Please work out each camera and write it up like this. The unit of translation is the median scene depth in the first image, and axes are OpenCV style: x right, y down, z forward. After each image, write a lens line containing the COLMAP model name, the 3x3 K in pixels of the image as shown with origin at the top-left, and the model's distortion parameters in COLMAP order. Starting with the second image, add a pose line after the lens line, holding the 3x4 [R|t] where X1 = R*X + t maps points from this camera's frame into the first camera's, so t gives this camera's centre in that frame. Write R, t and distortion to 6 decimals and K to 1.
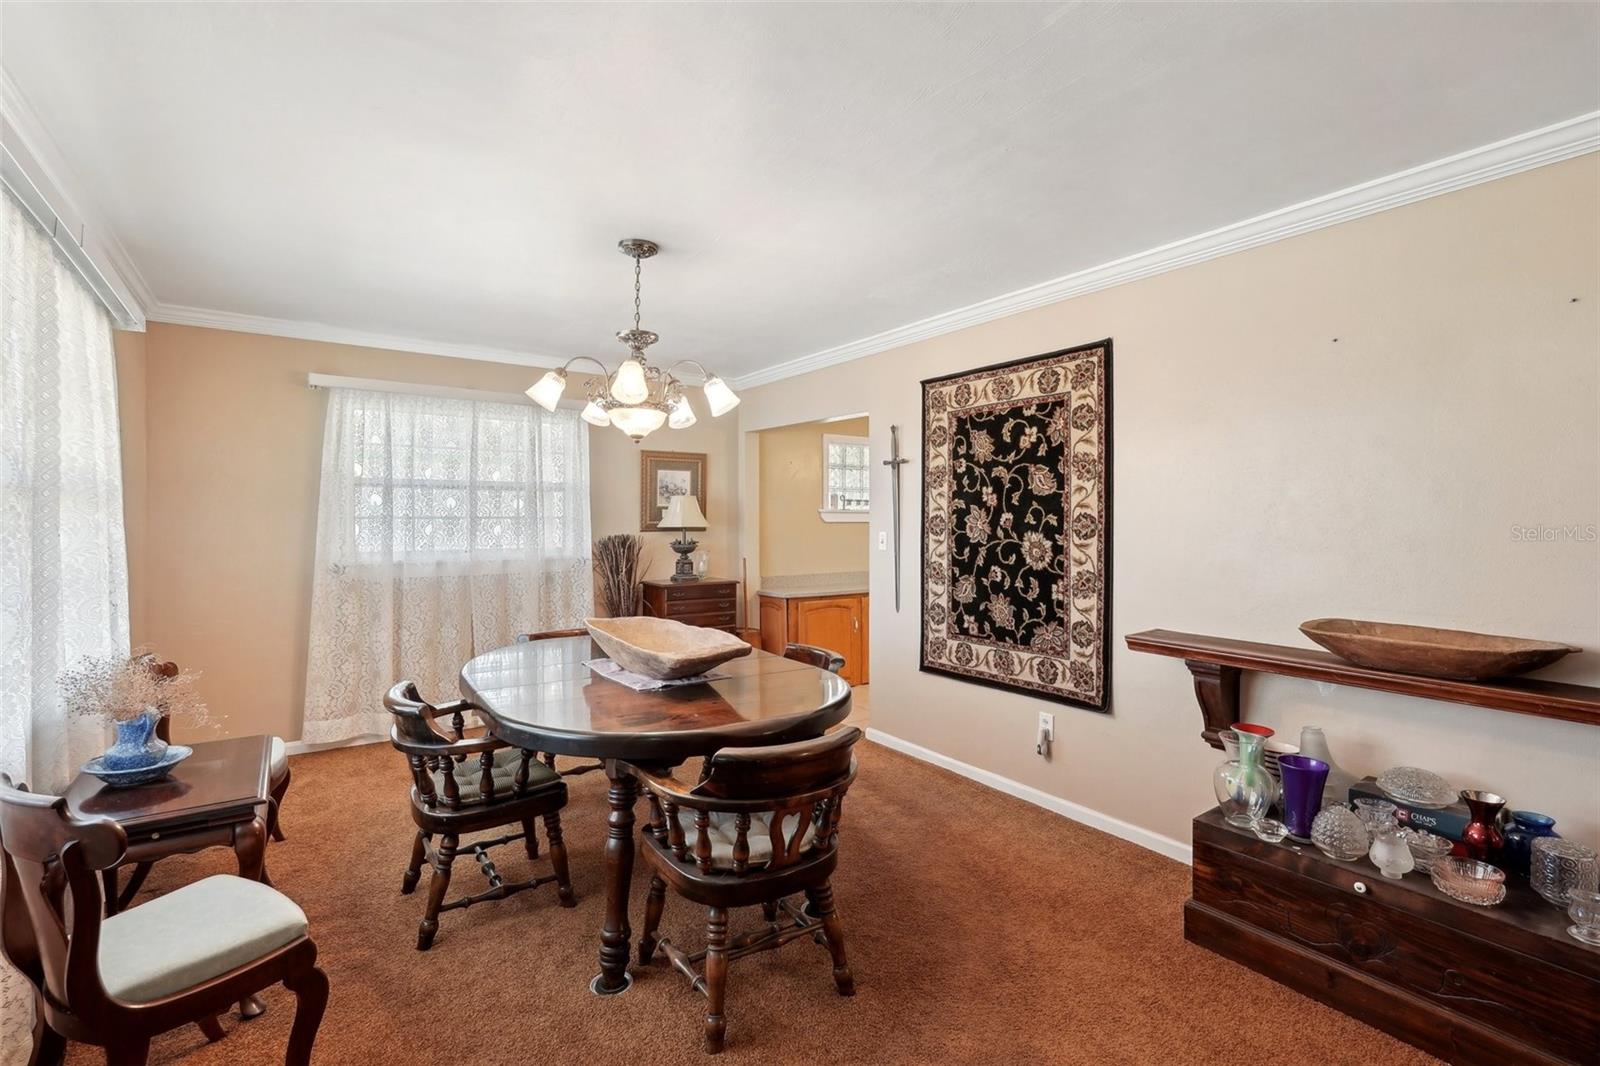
lens RADIAL K [[724.5, 0, 792.5], [0, 724.5, 526.3], [0, 0, 1]] dist [-0.023506, -0.000010]
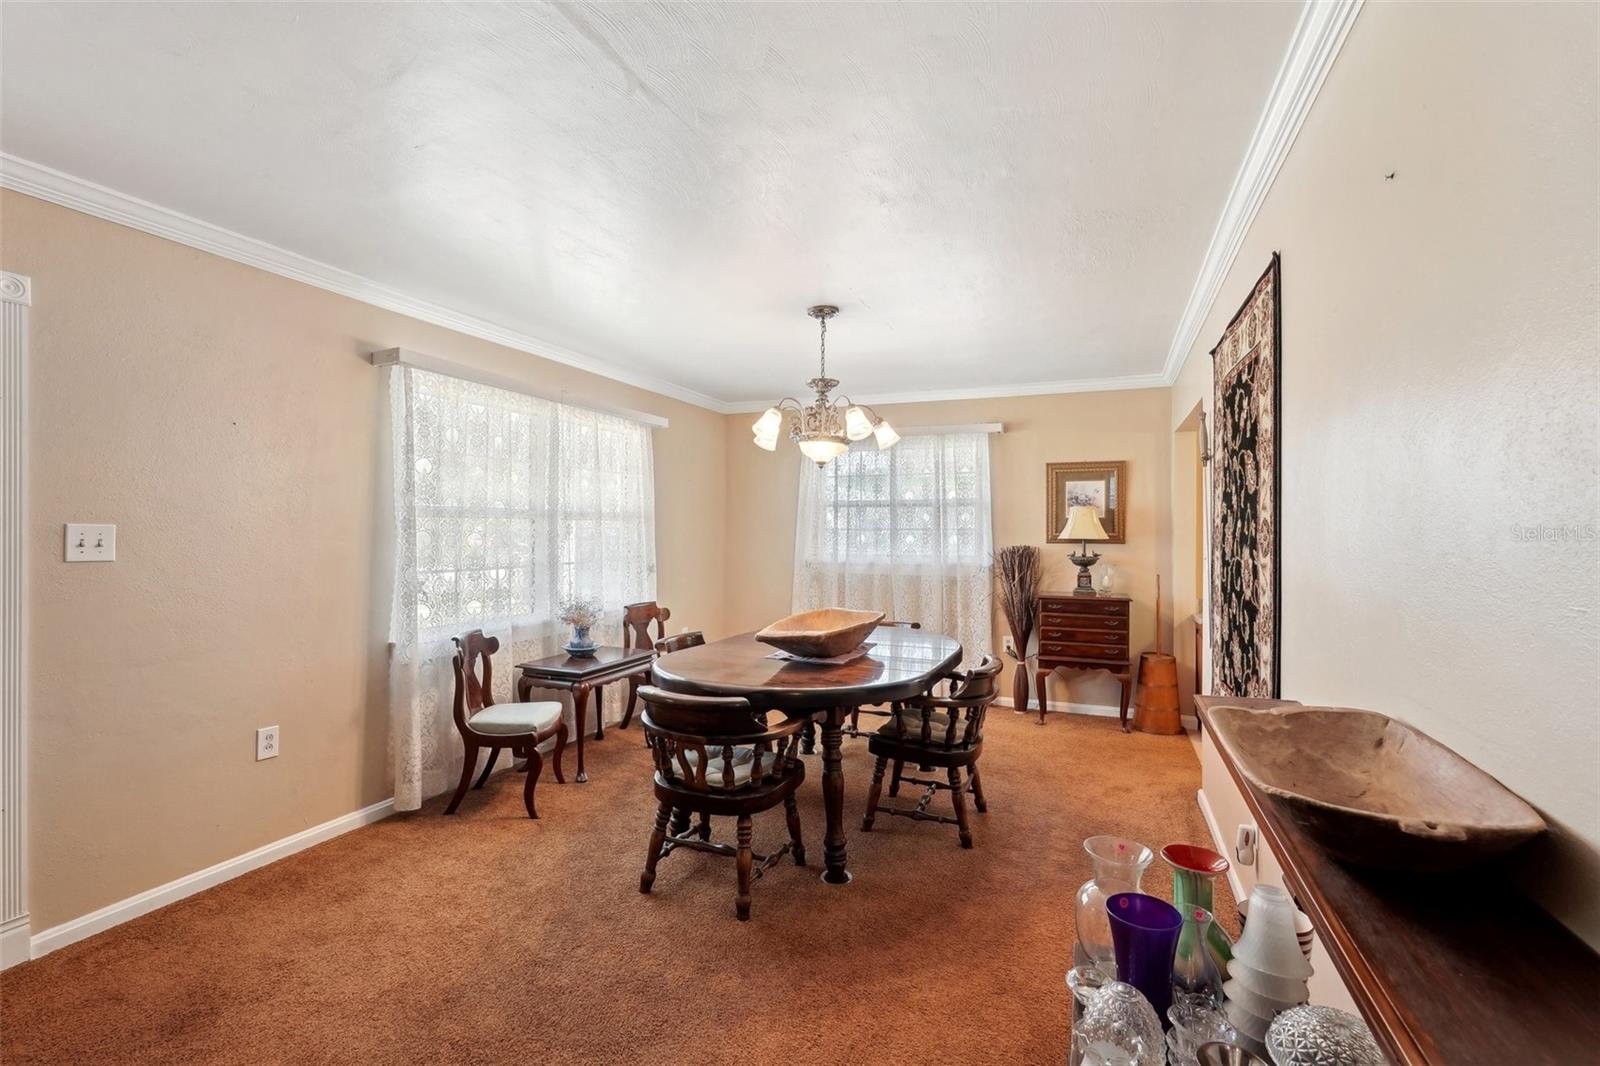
lens RADIAL K [[711.0, 0, 796.7], [0, 711.0, 531.7], [0, 0, 1]] dist [-0.002057, 0.000199]
pose [[0.535465, 0.000384, -0.844557, 0.649247], [-0.012712, 0.999890, -0.007605, 0.004586], [0.844461, 0.014809, 0.535412, 0.243964]]
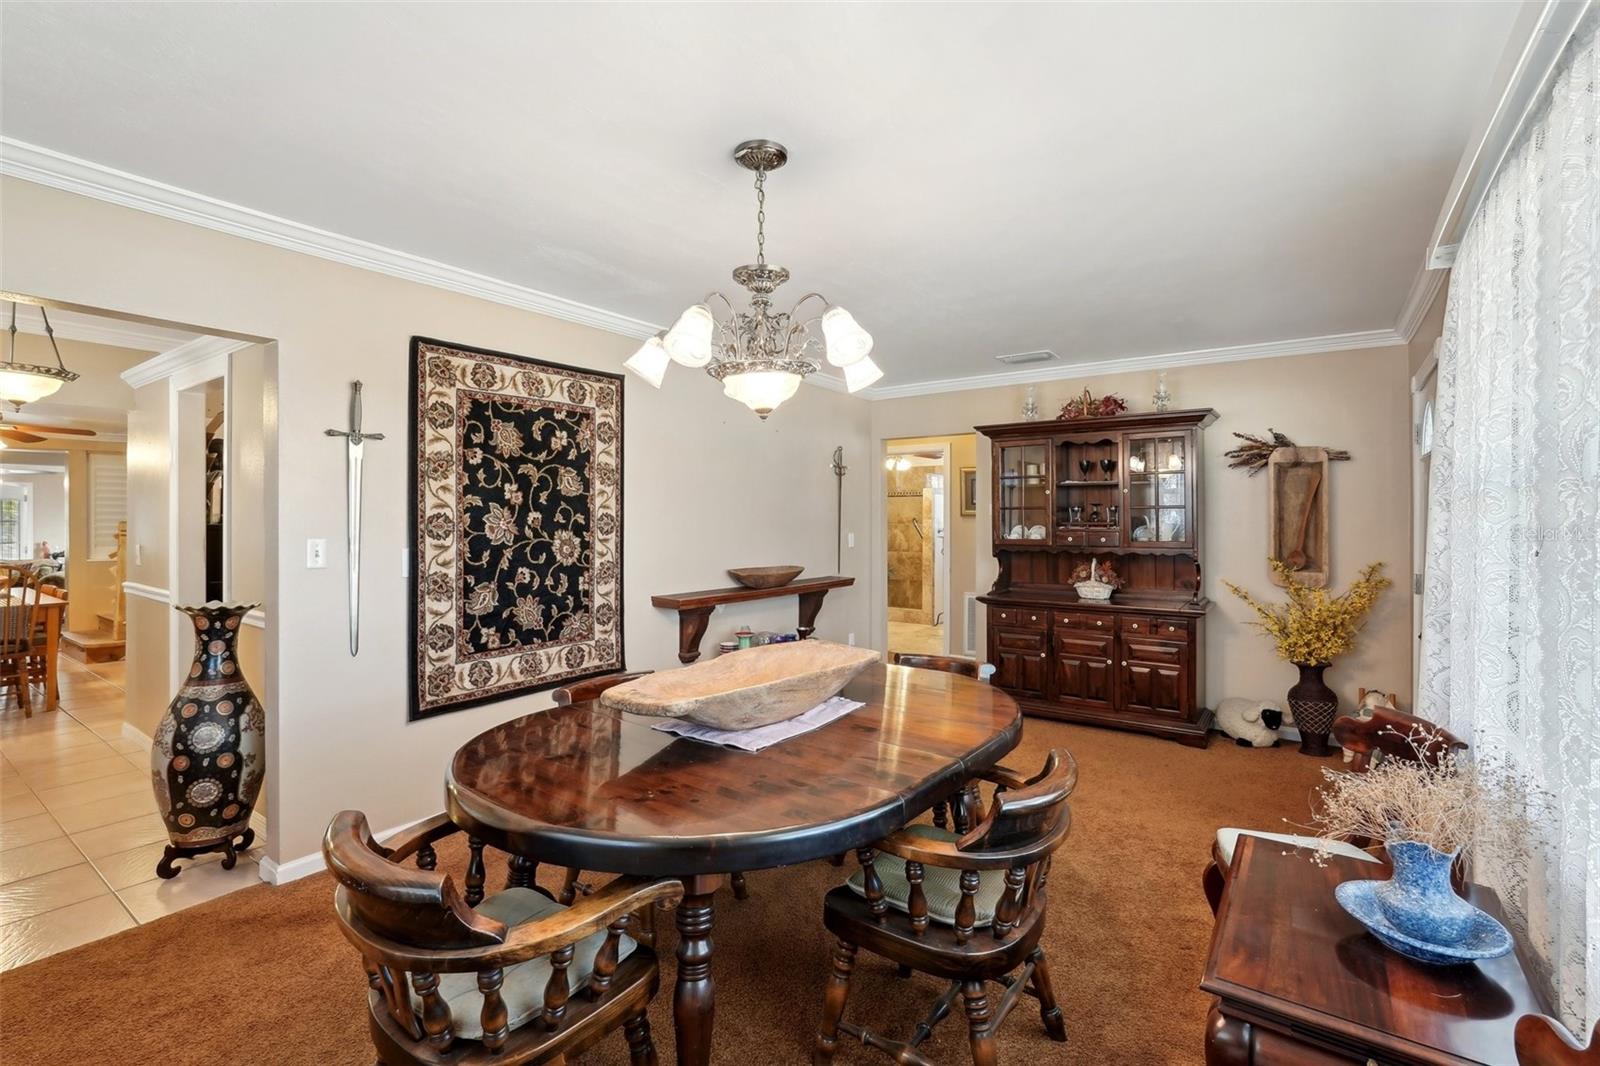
lens RADIAL K [[711.0, 0, 796.7], [0, 711.0, 531.7], [0, 0, 1]] dist [-0.002057, 0.000199]
pose [[-0.320057, -0.016777, 0.947250, -0.725940], [0.014532, 0.999639, 0.022615, -0.008332], [-0.947287, 0.021004, -0.319697, 0.959256]]
